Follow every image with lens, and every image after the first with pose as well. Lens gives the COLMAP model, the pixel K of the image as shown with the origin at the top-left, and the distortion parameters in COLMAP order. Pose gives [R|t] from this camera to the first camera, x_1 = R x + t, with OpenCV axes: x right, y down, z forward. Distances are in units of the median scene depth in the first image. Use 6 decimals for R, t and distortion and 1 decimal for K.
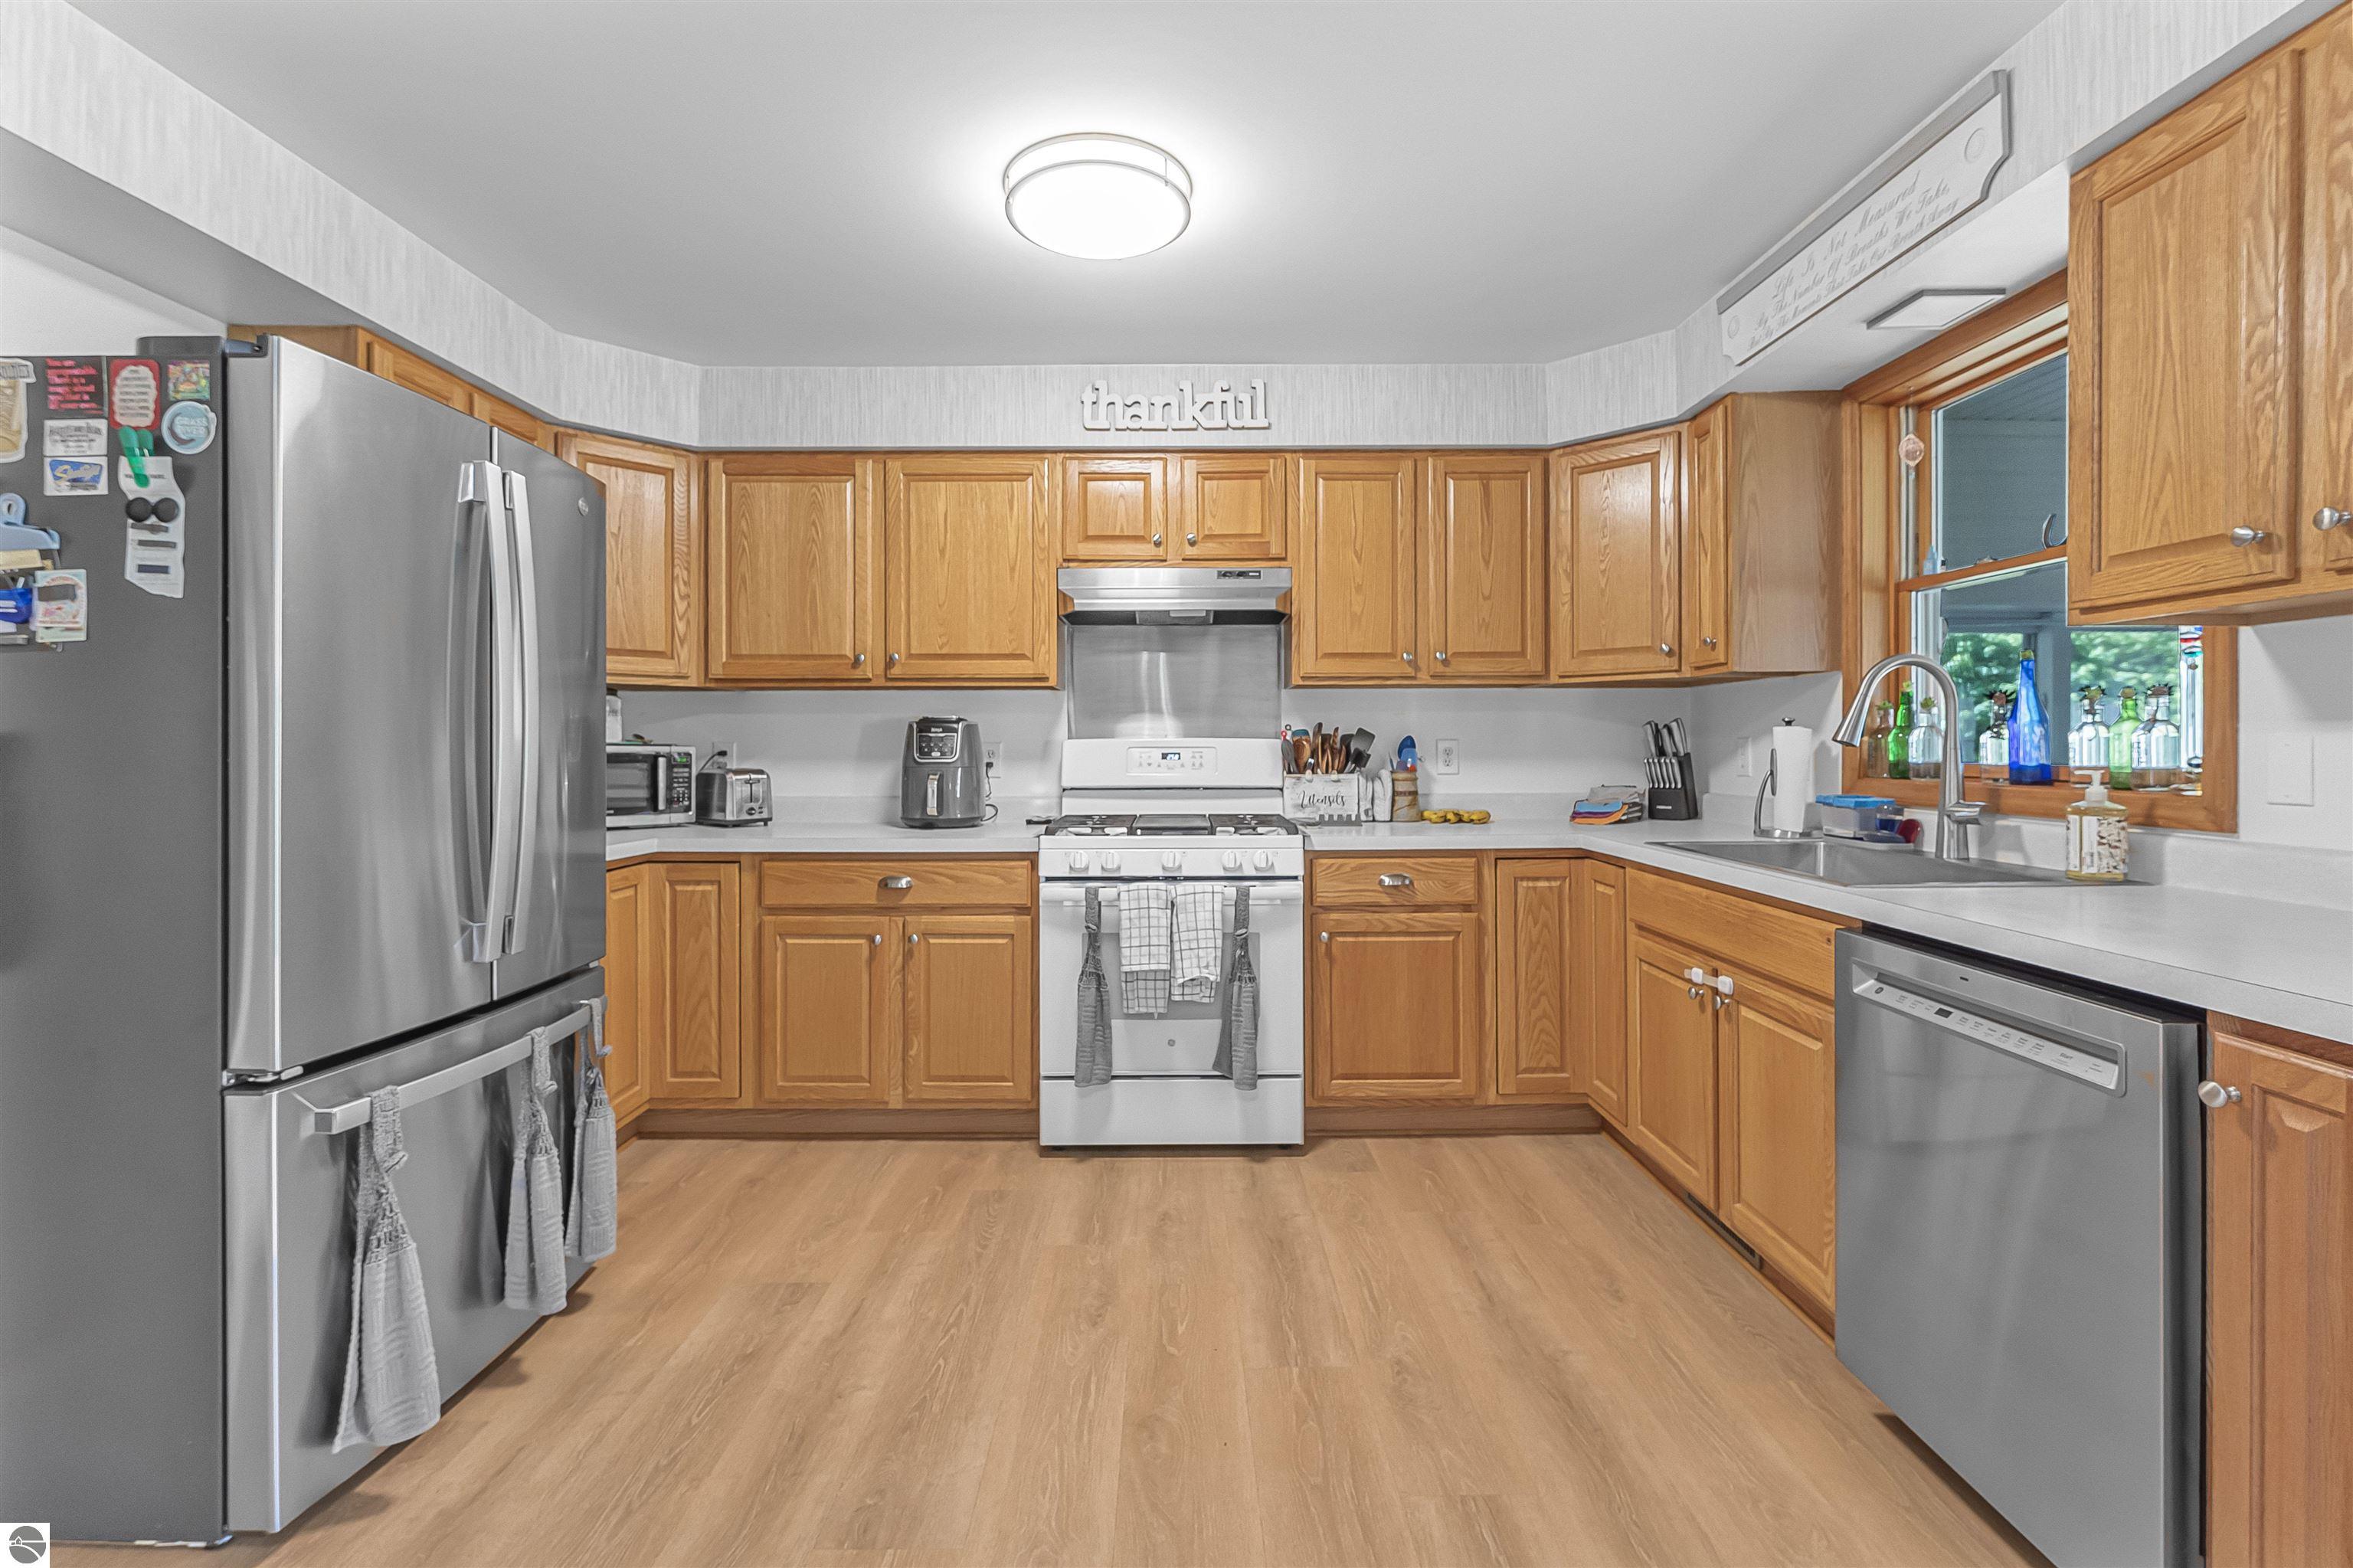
lens RADIAL K [[1017.4, 0, 1181.0], [0, 1017.4, 748.1], [0, 0, 1]] dist [-0.002255, -0.000047]
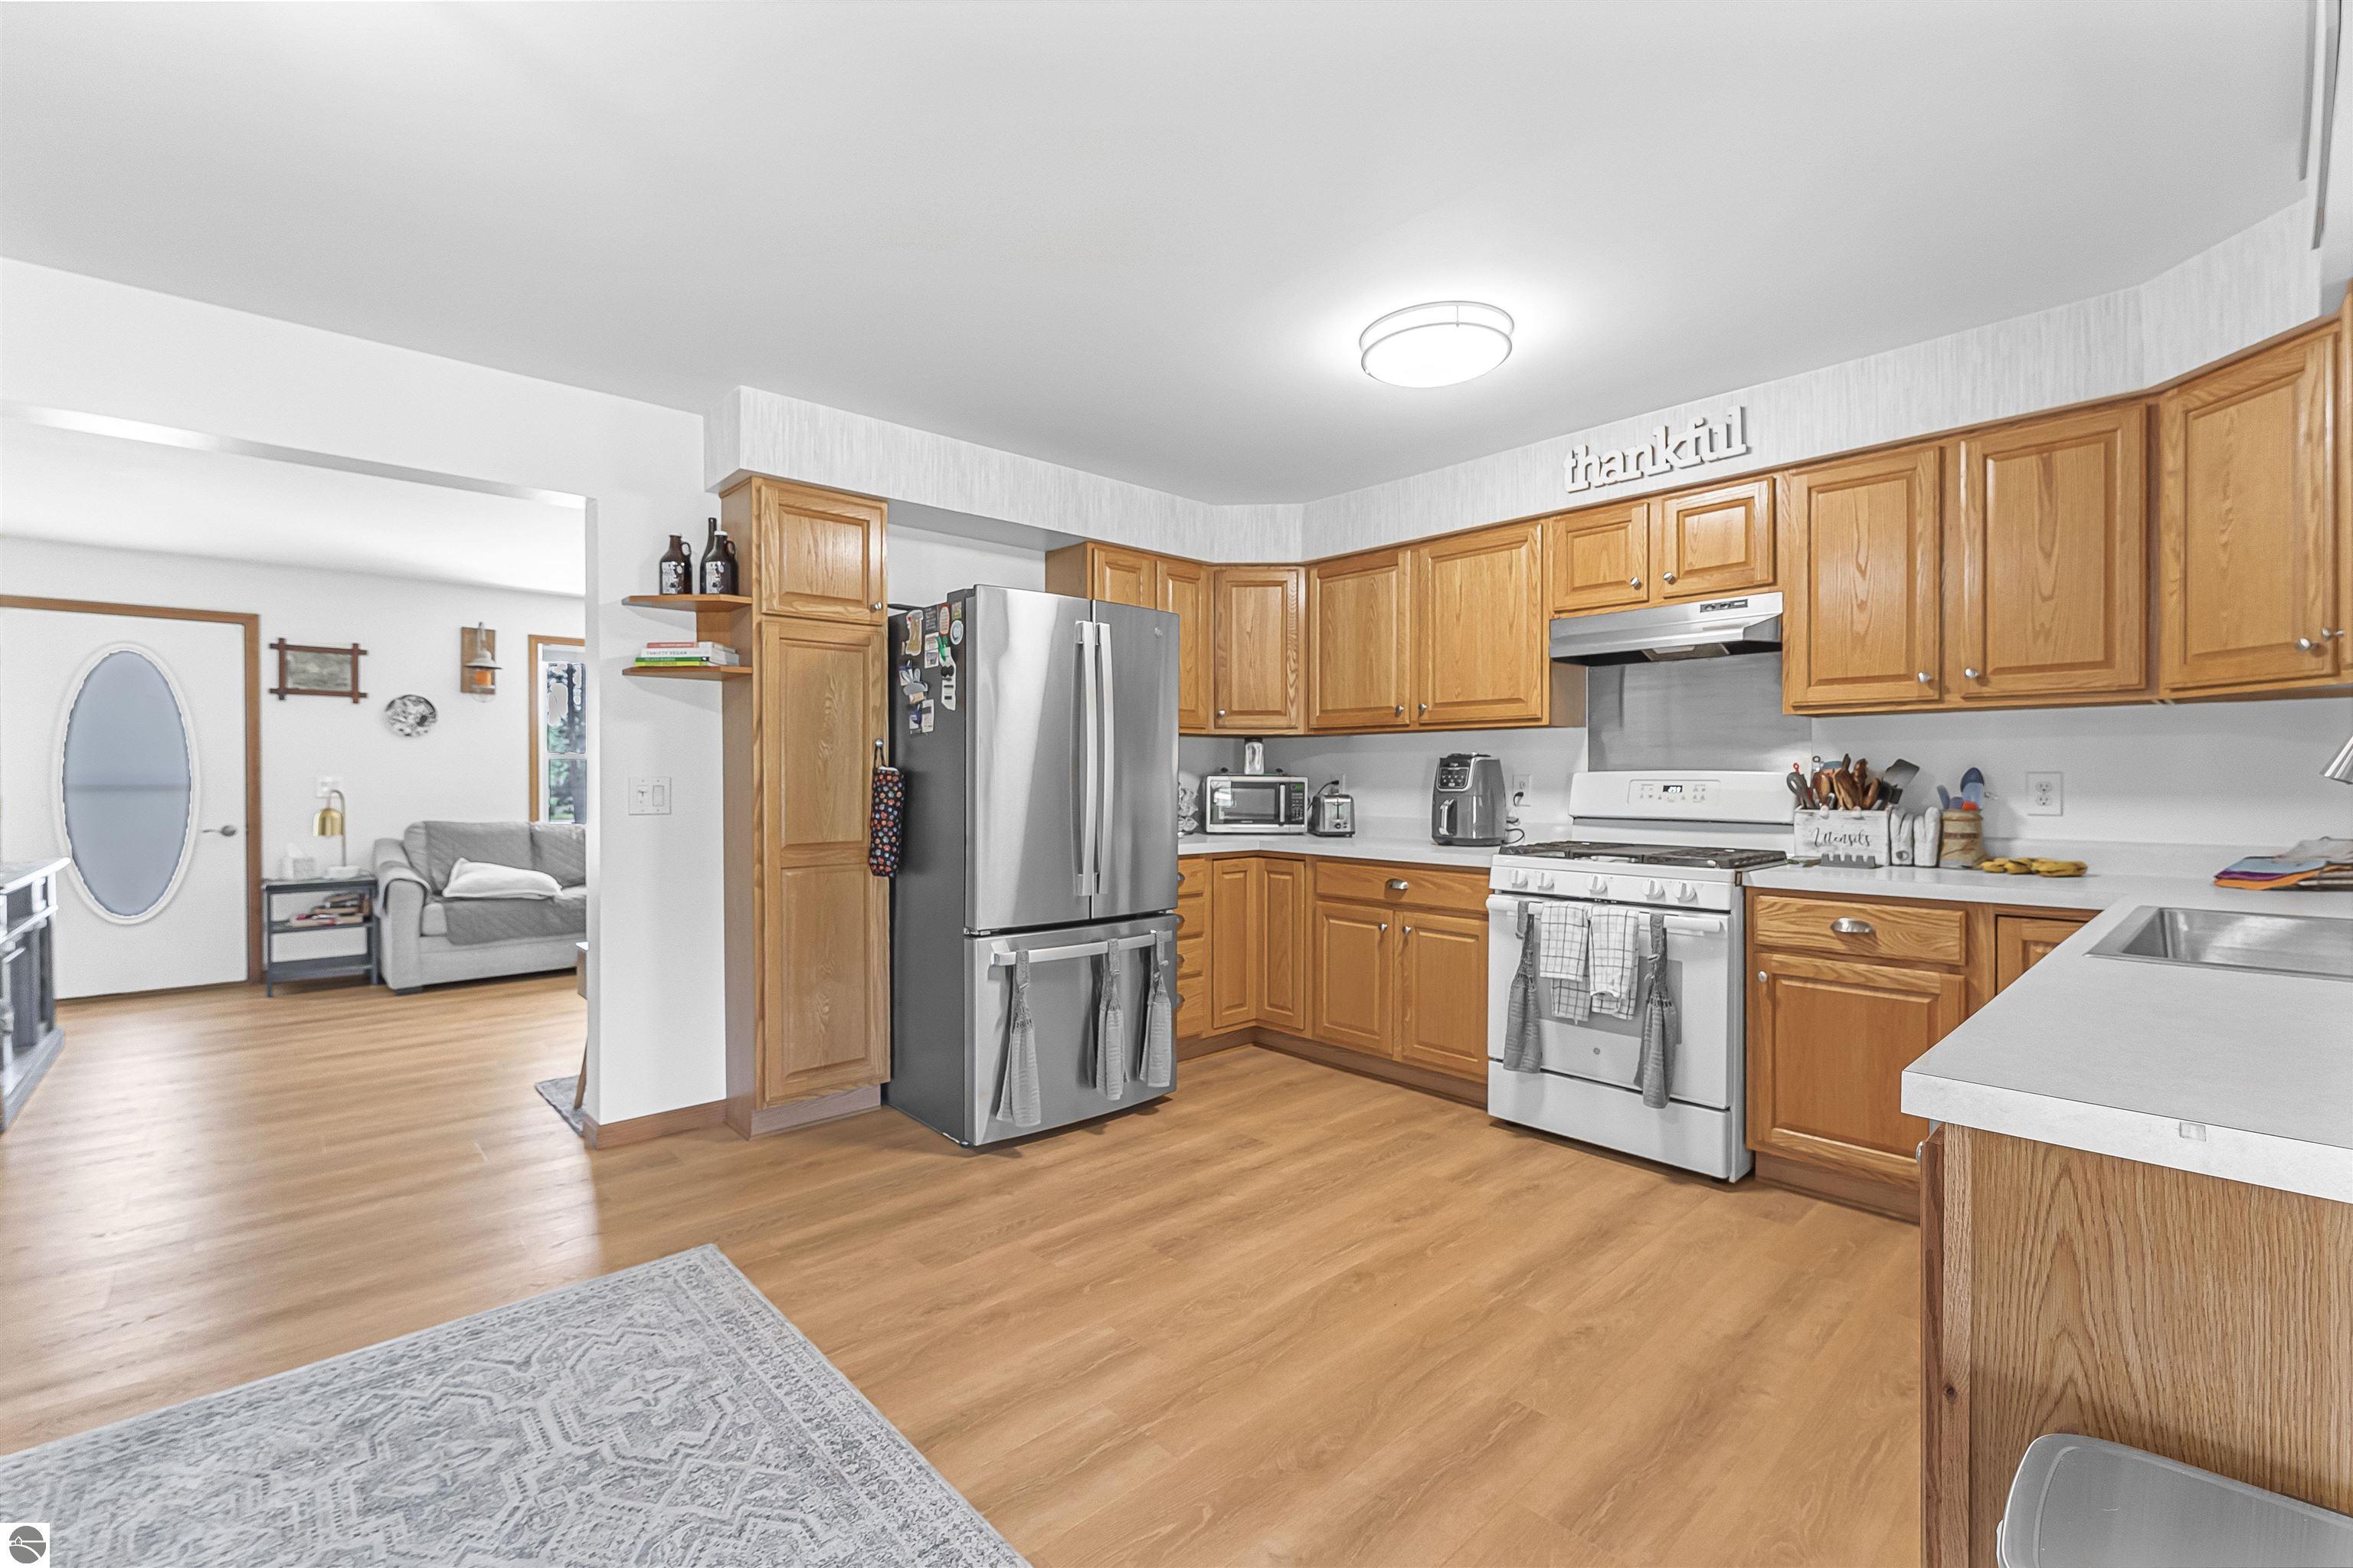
lens RADIAL K [[1004.4, 0, 1182.6], [0, 1004.4, 779.9], [0, 0, 1]] dist [-0.002359, 0.000395]
pose [[0.675457, 0.005561, -0.737378, 0.469671], [-0.004084, 0.999984, 0.003801, -0.003075], [0.737388, 0.000444, 0.675469, -0.052995]]
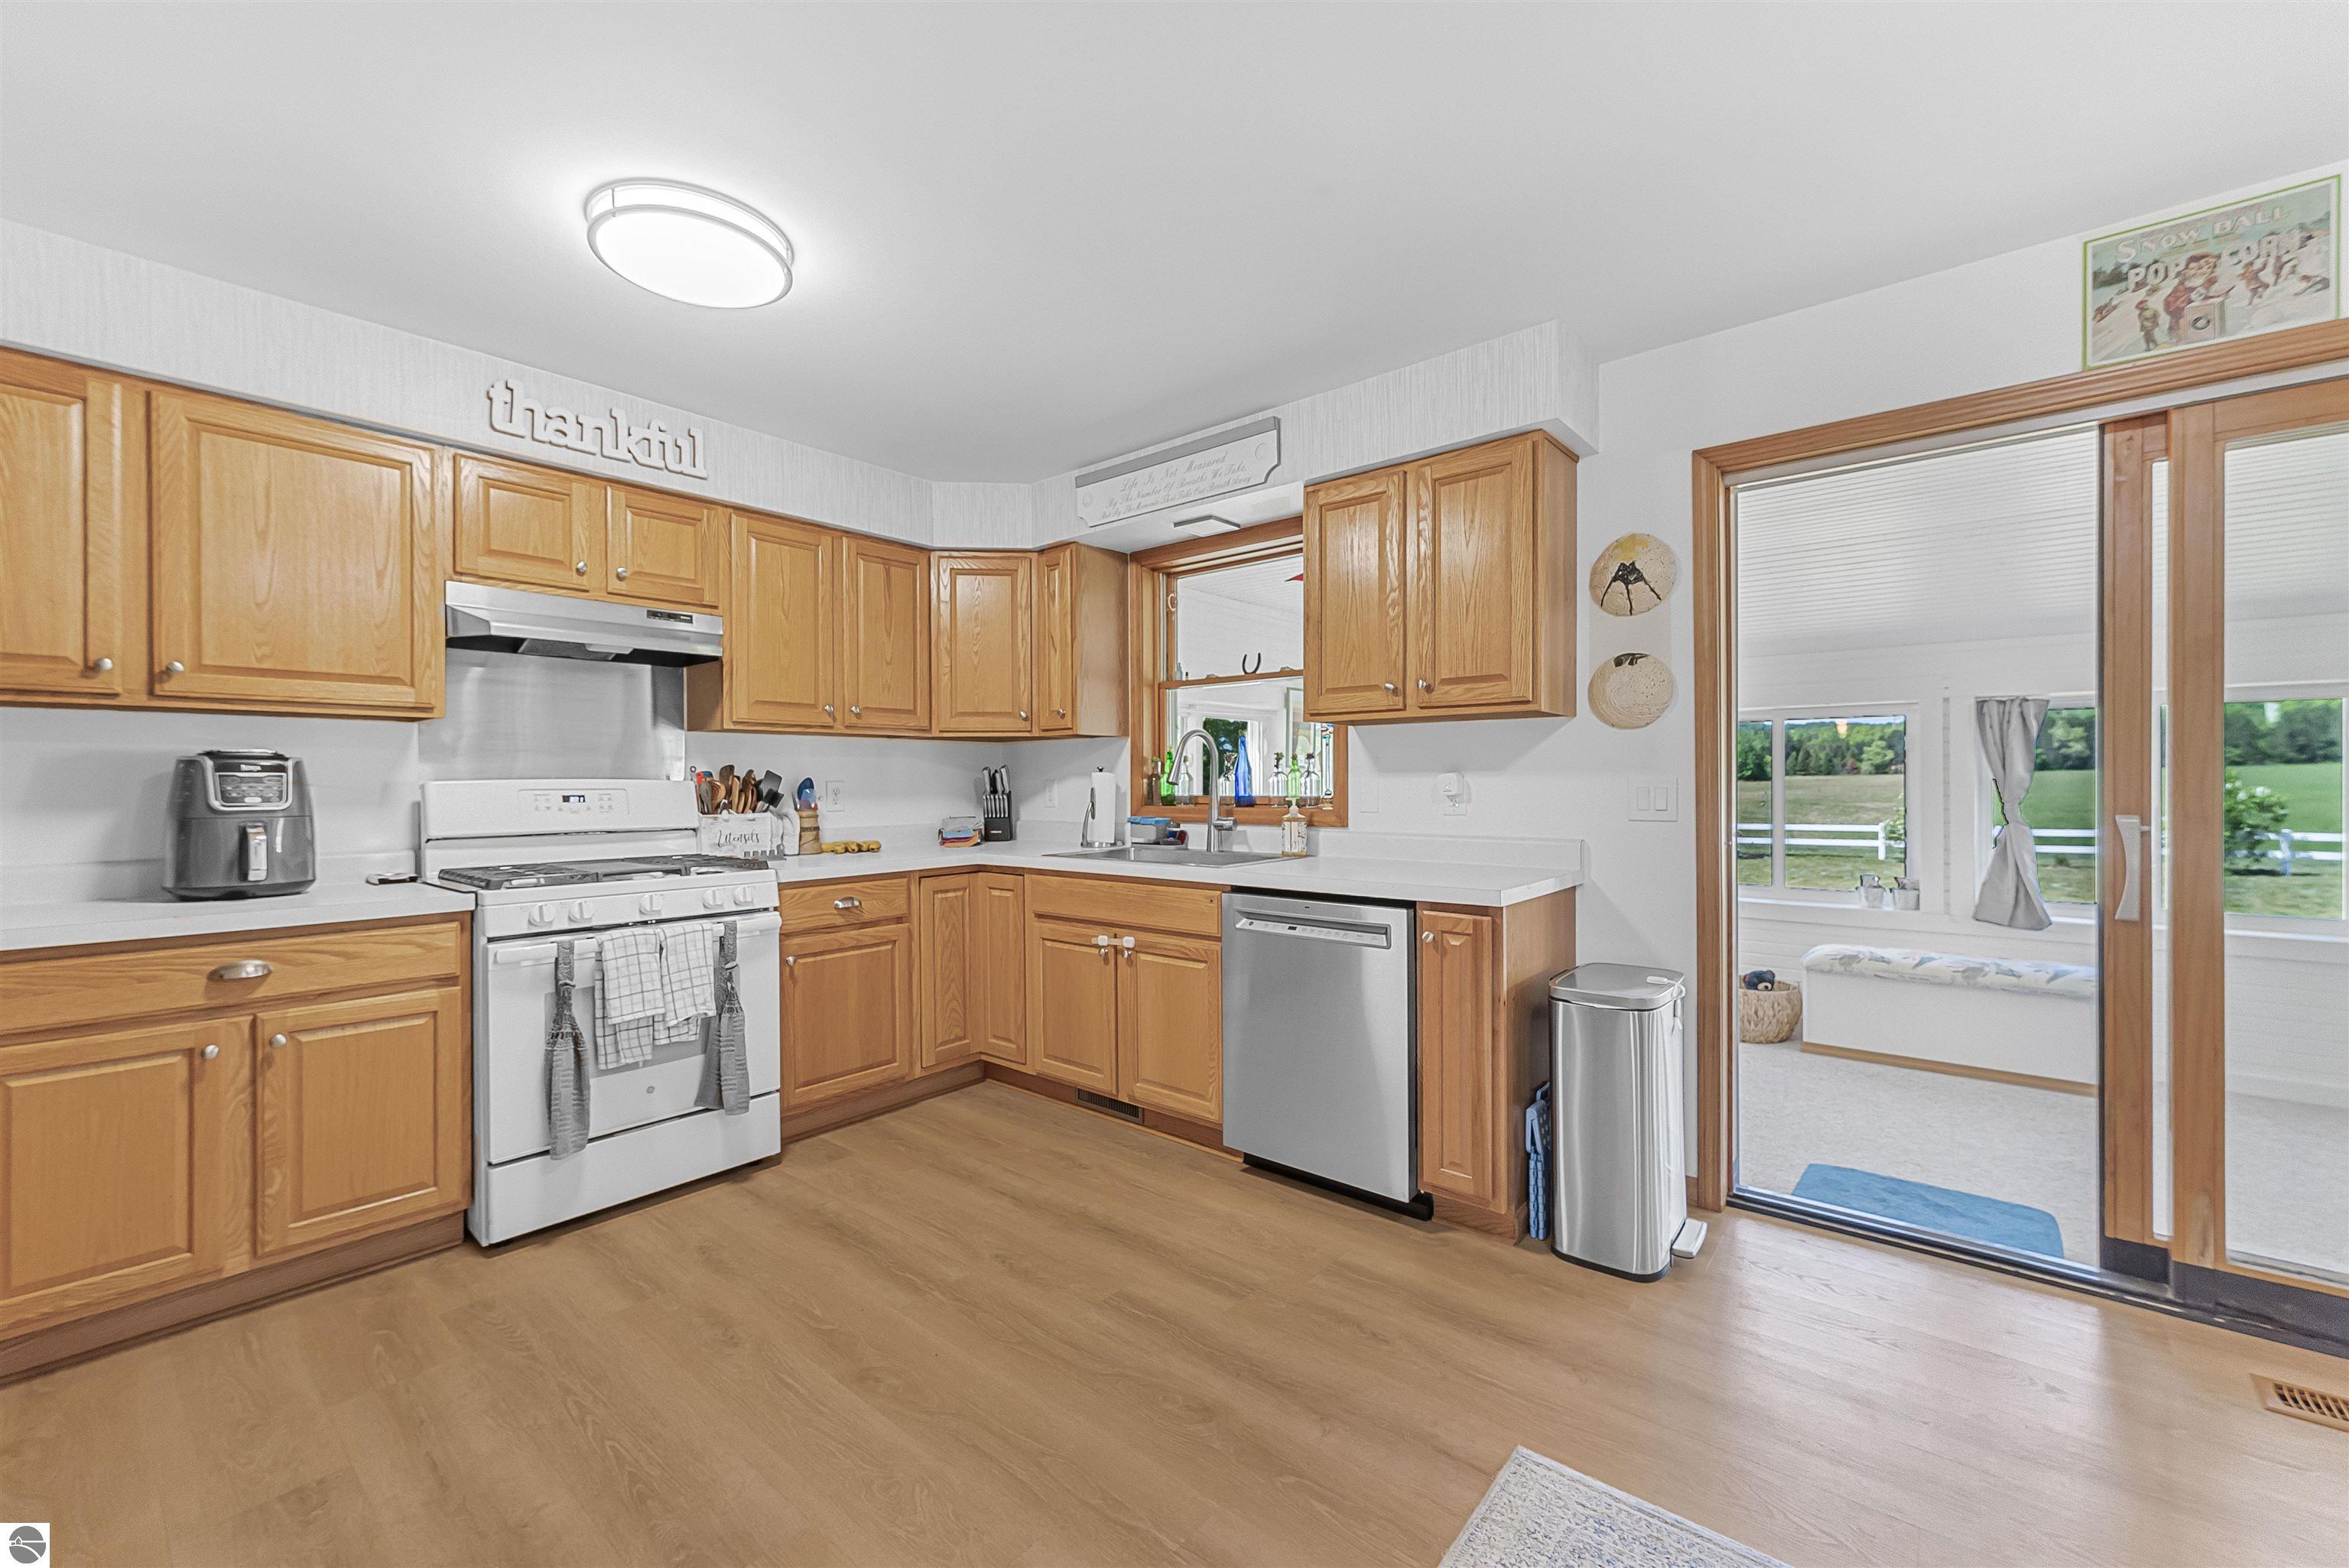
lens RADIAL K [[943.5, 0, 1174.5], [0, 943.5, 784.0], [0, 0, 1]] dist [0.001079, 0.000118]
pose [[0.647910, -0.001689, 0.761715, -0.365454], [0.005710, 0.999980, -0.002639, -0.000097], [-0.761696, 0.006059, 0.647907, 0.021858]]
